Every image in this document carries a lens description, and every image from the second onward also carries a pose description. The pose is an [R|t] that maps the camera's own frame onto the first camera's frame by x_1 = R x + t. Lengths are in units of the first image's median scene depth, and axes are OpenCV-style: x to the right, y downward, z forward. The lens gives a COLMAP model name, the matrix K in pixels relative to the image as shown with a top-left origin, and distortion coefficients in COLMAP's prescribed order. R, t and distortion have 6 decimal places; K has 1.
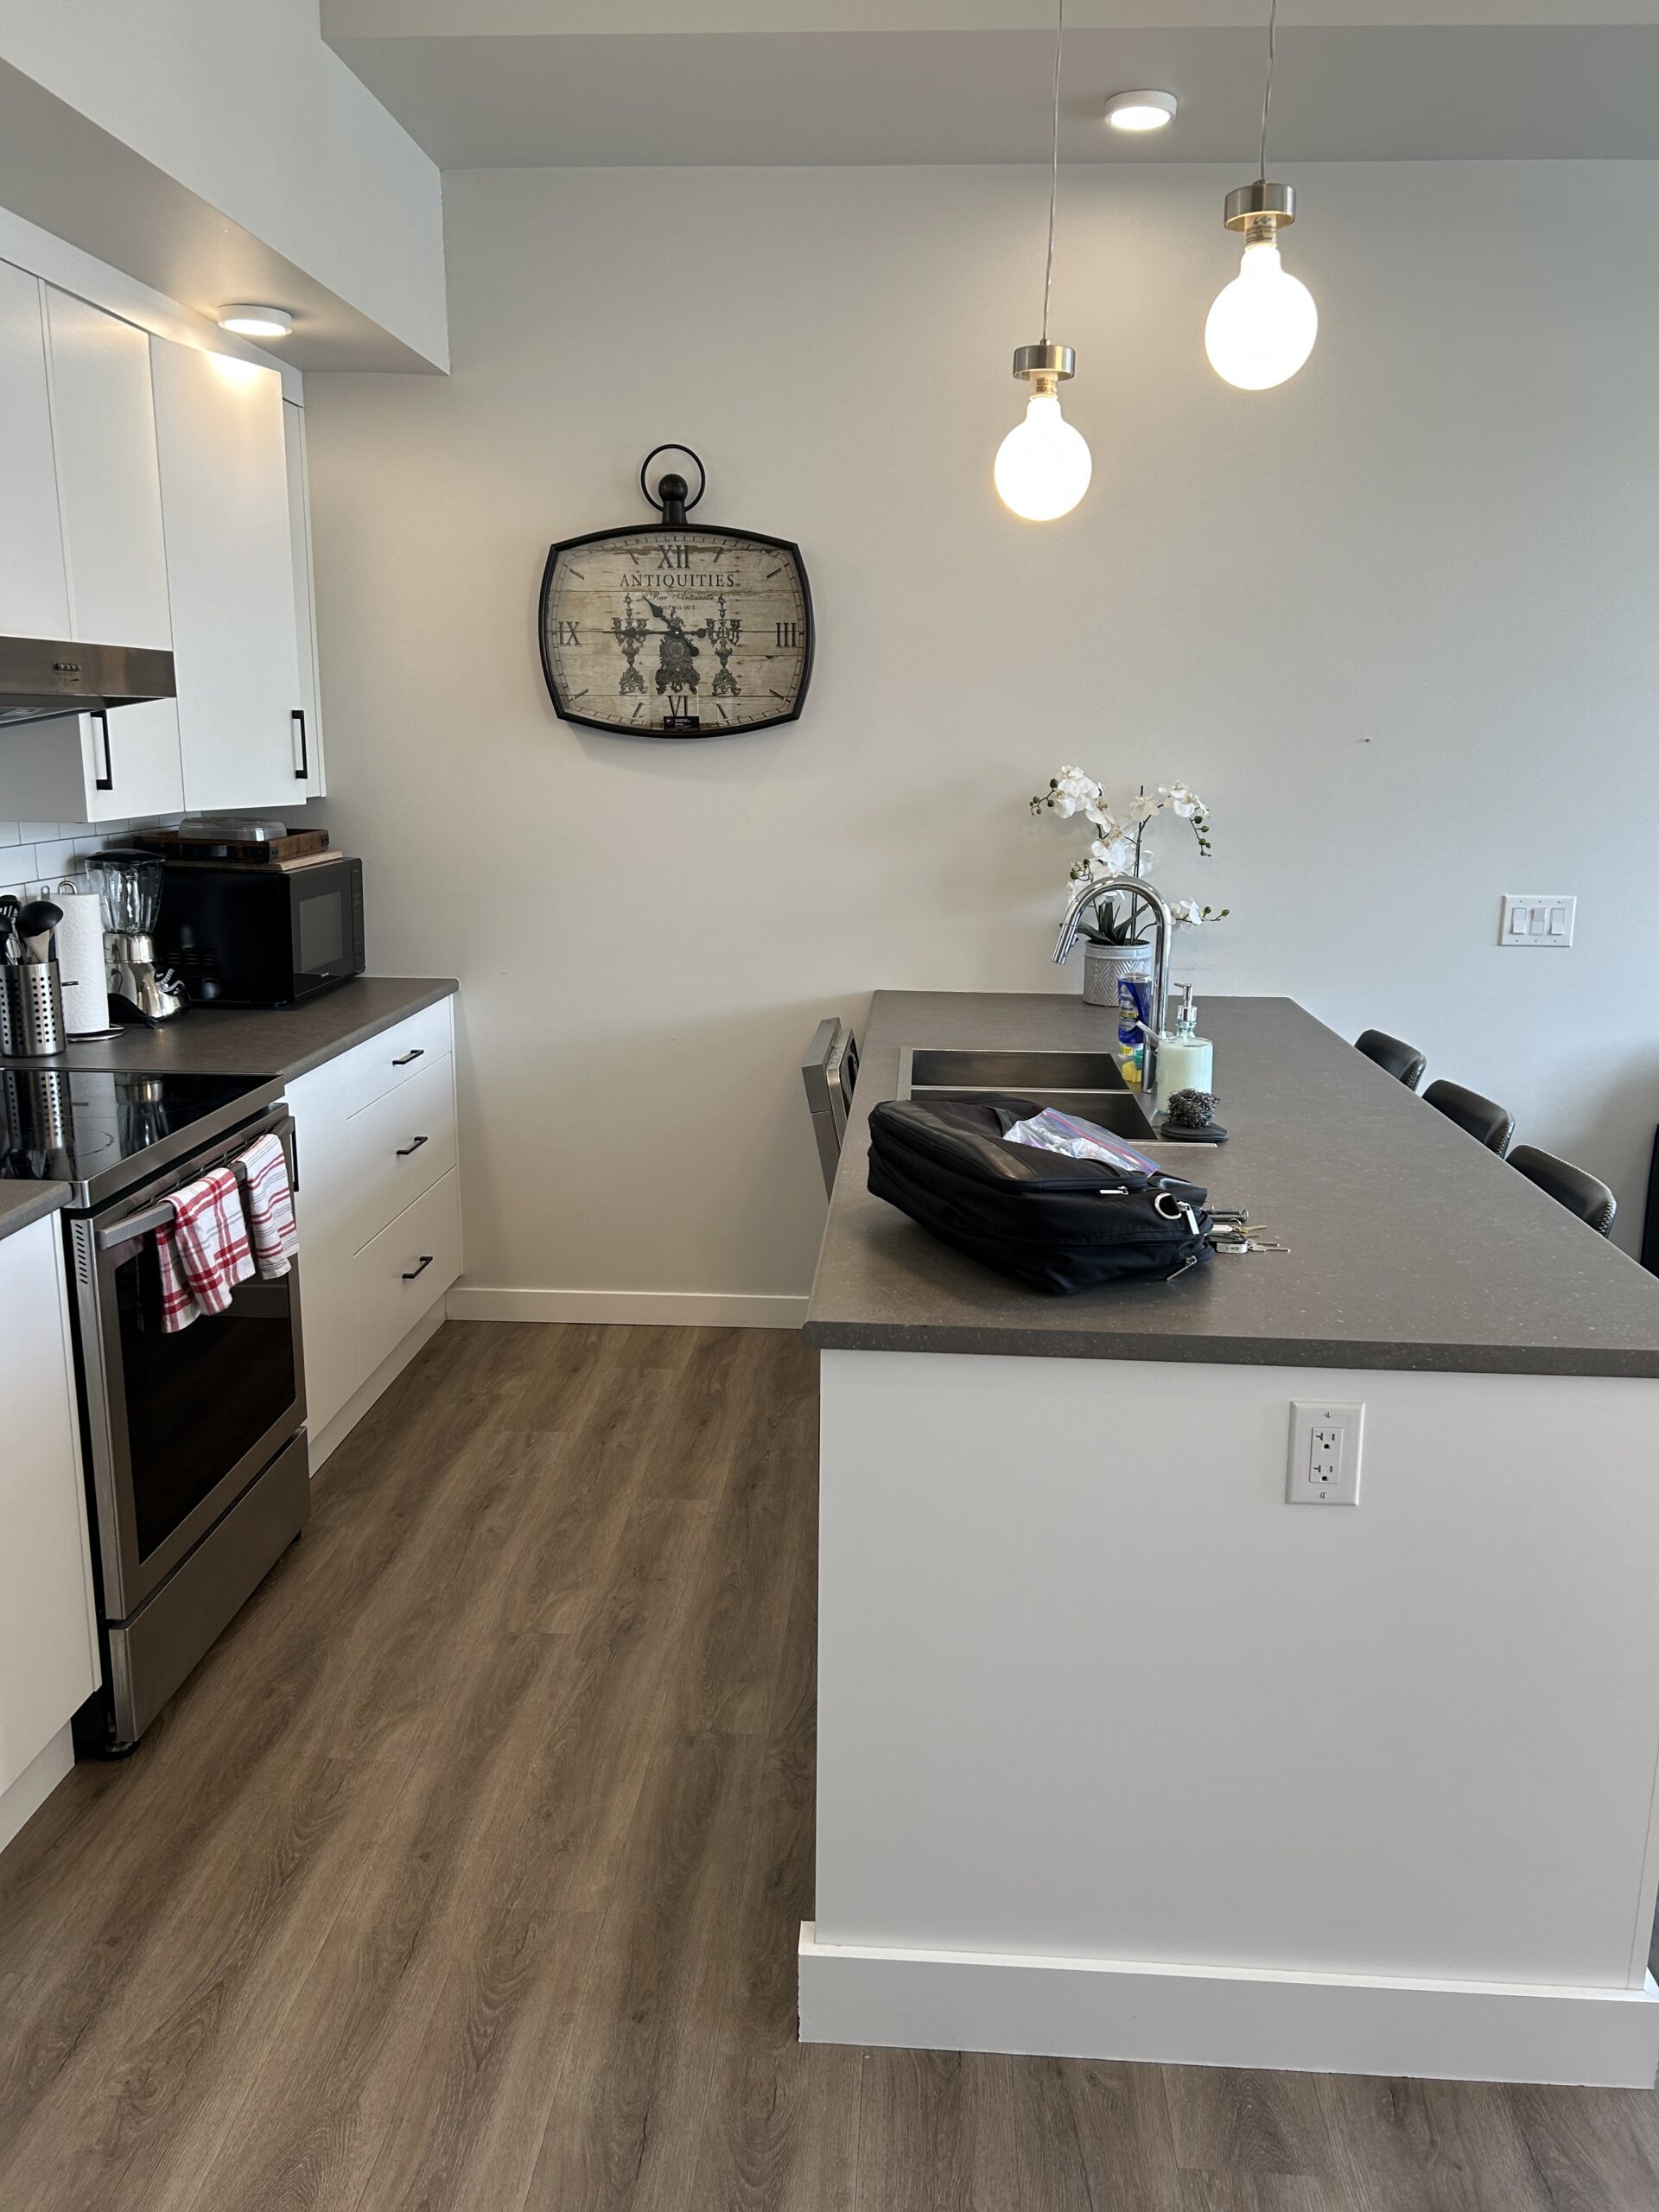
lens RADIAL K [[1675.0, 0, 837.2], [0, 1675.0, 1090.0], [0, 0, 1]] dist [0.054596, -0.066460]
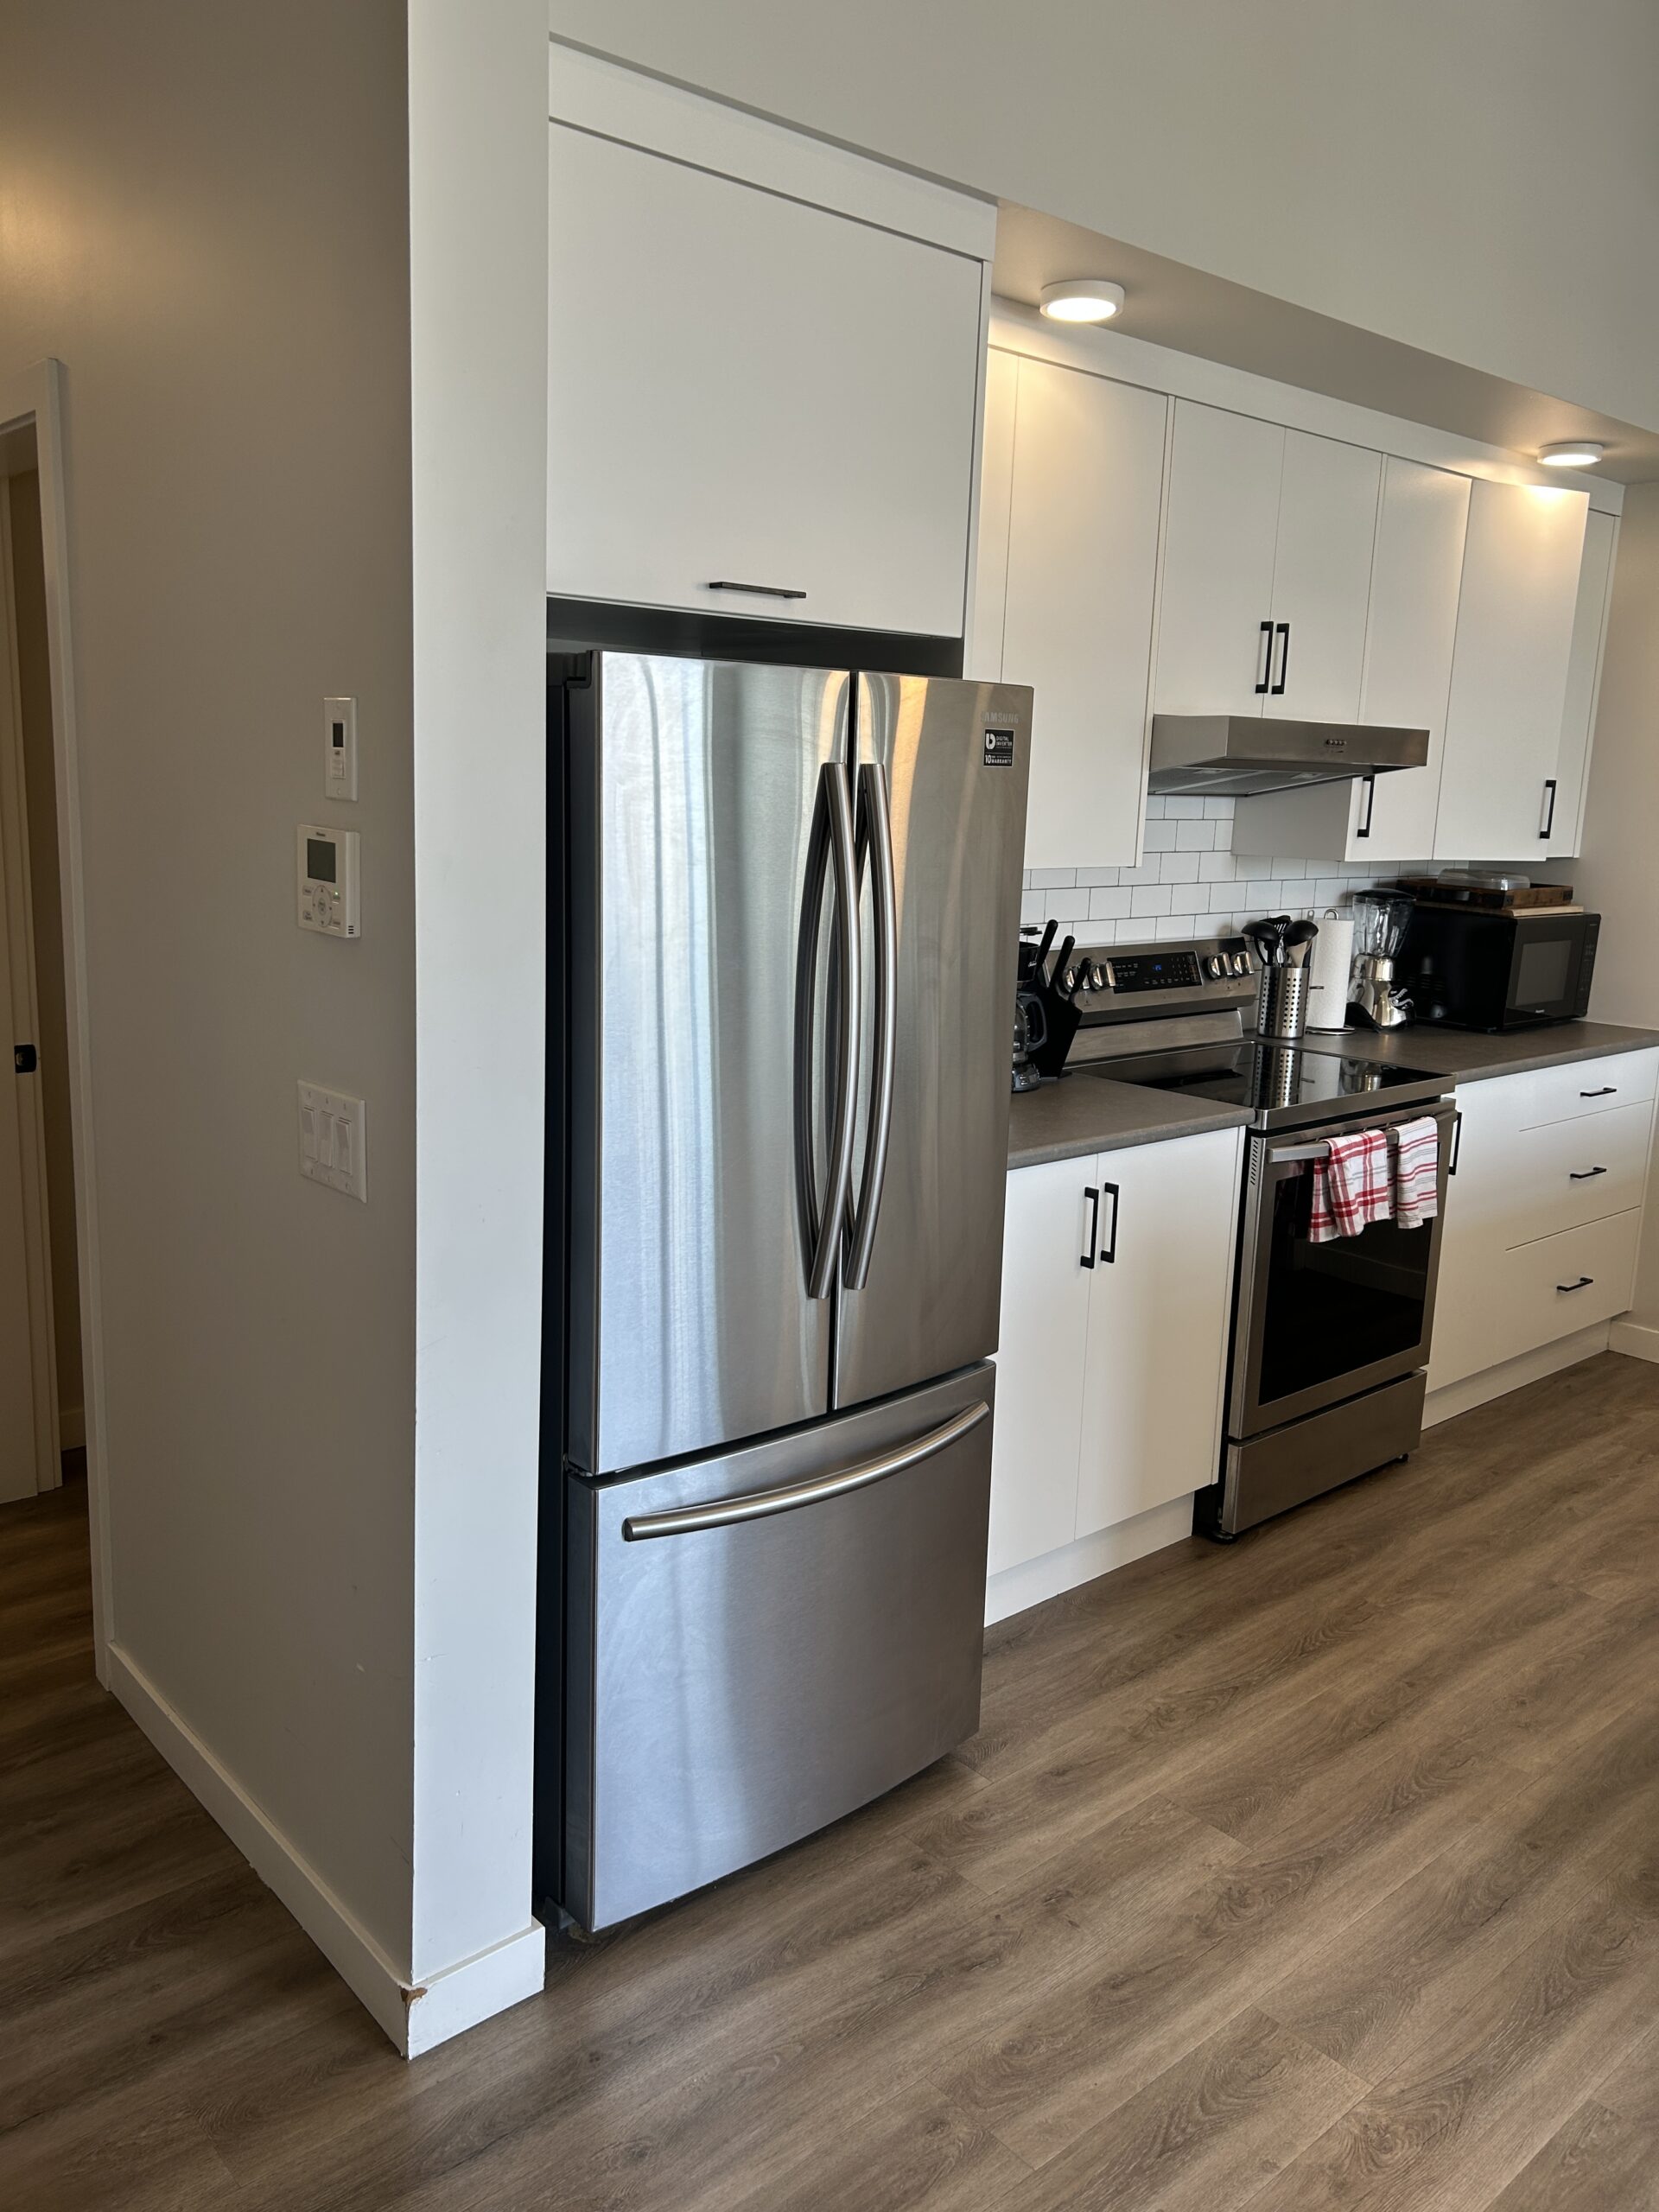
lens RADIAL K [[1675.0, 0, 819.3], [0, 1675.0, 1091.6], [0, 0, 1]] dist [0.054596, -0.066460]
pose [[0.706422, 0.148020, -0.692140, 0.181462], [-0.178186, 0.983584, 0.028485, 0.047646], [0.684995, 0.103208, 0.721201, -0.180241]]
